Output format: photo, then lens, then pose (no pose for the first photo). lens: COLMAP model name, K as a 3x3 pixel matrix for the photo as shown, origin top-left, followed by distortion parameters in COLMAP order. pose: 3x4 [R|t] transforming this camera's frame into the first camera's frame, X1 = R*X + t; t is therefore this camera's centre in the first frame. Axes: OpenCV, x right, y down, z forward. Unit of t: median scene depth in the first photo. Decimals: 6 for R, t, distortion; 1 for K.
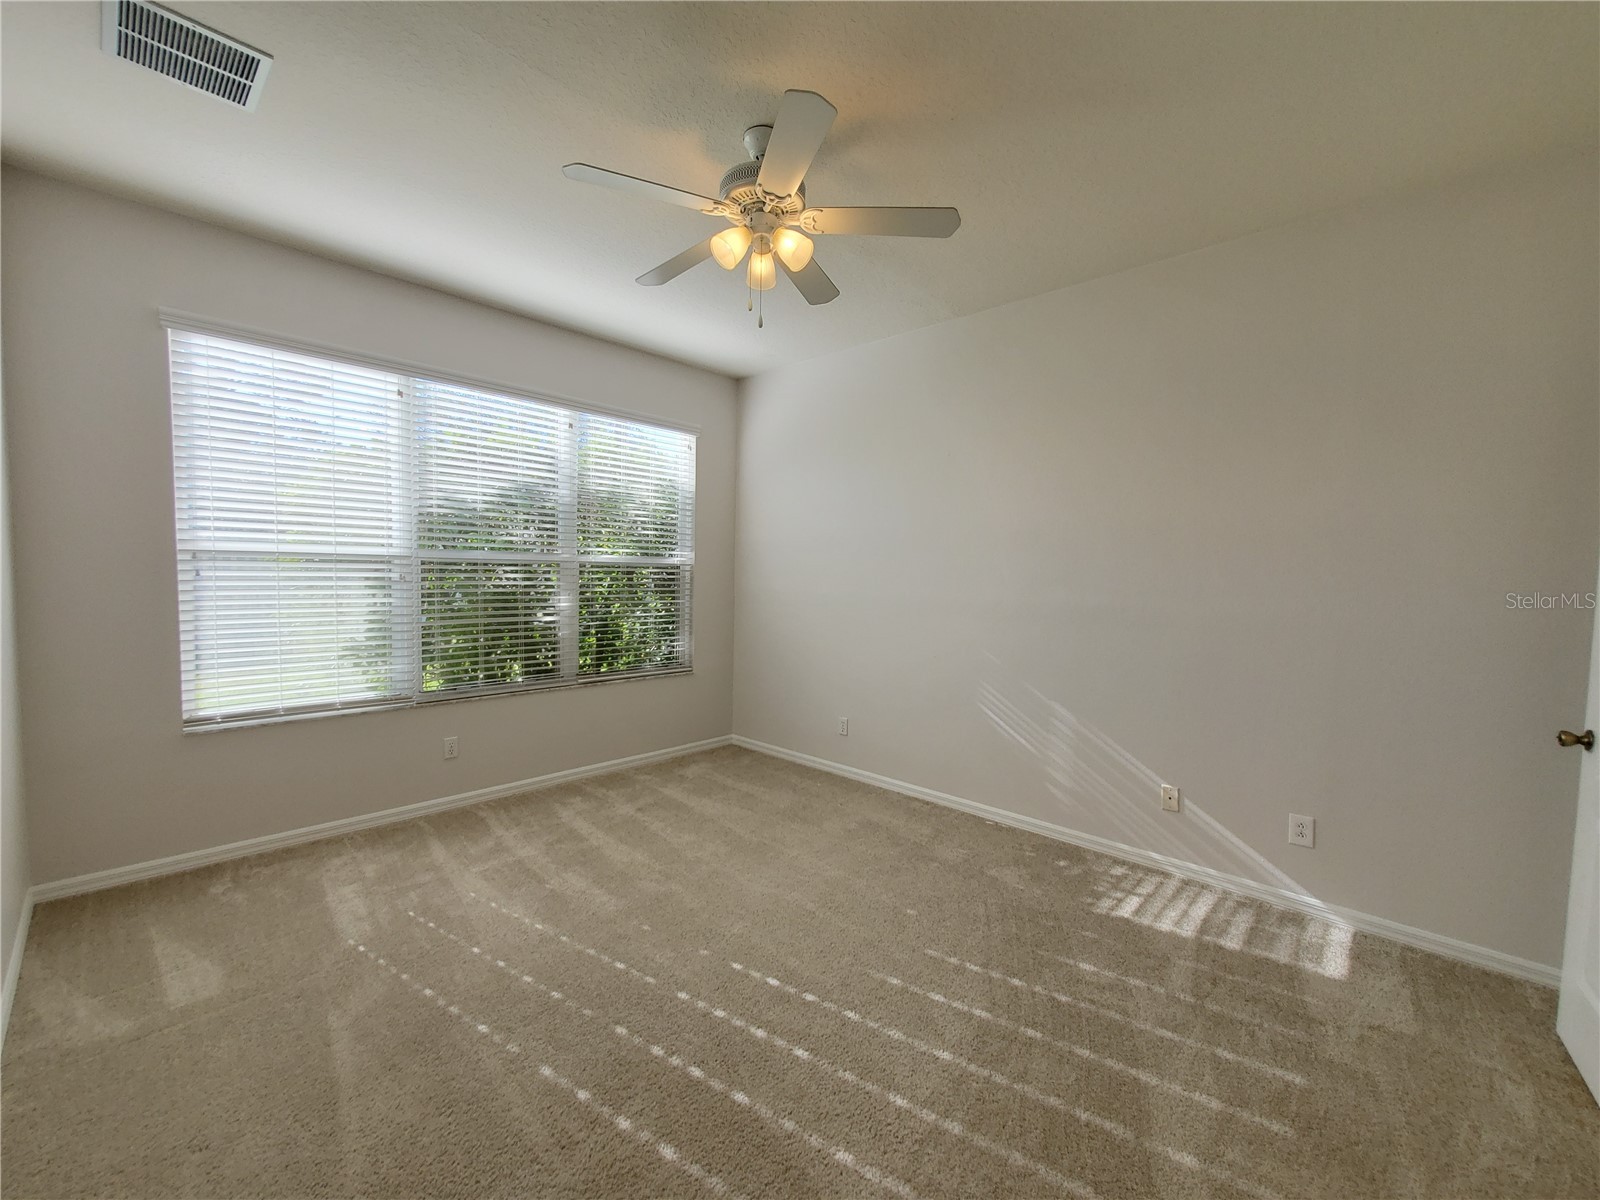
lens RADIAL K [[630.6, 0, 800.0], [0, 630.6, 600.0], [0, 0, 1]] dist [-0.000439, -0.000047]
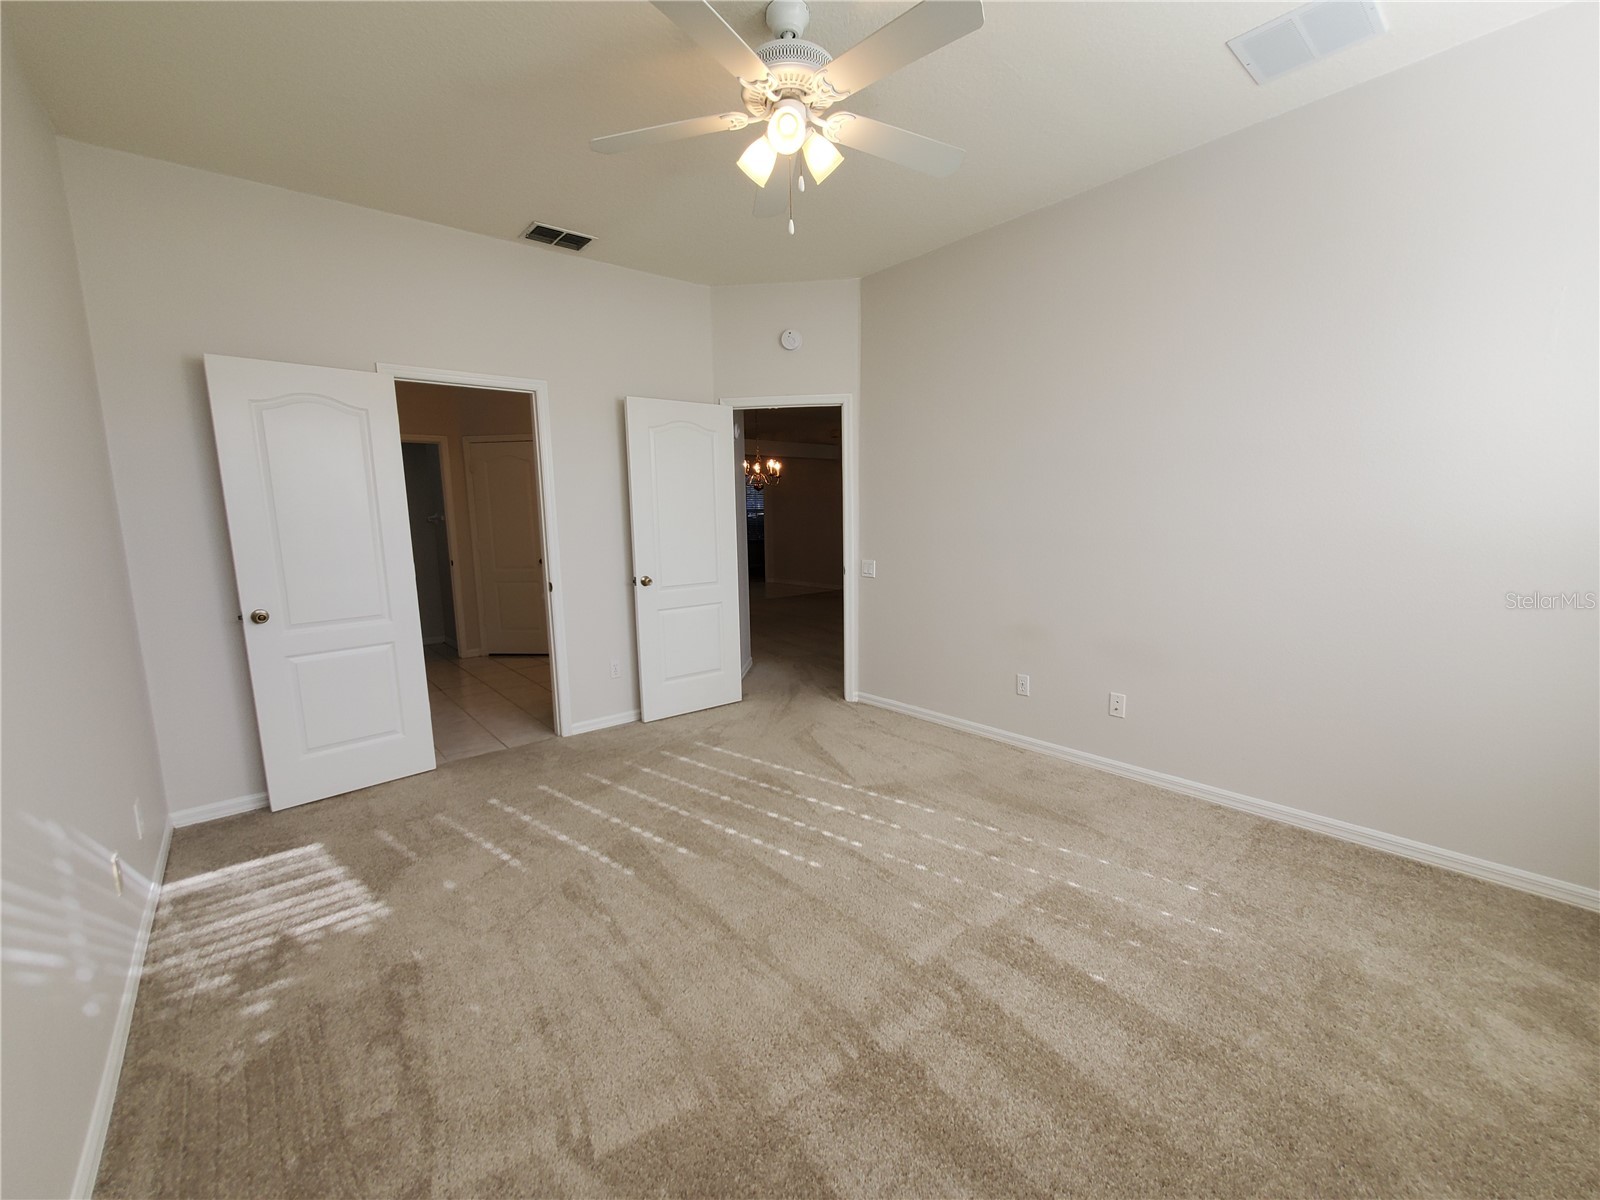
lens RADIAL K [[630.6, 0, 800.0], [0, 630.6, 600.0], [0, 0, 1]] dist [-0.000439, -0.000047]
pose [[-0.994926, -0.003709, 0.100541, -0.141288], [0.013550, 0.985276, 0.170434, -0.042704], [-0.099692, 0.170931, -0.980226, 1.540661]]
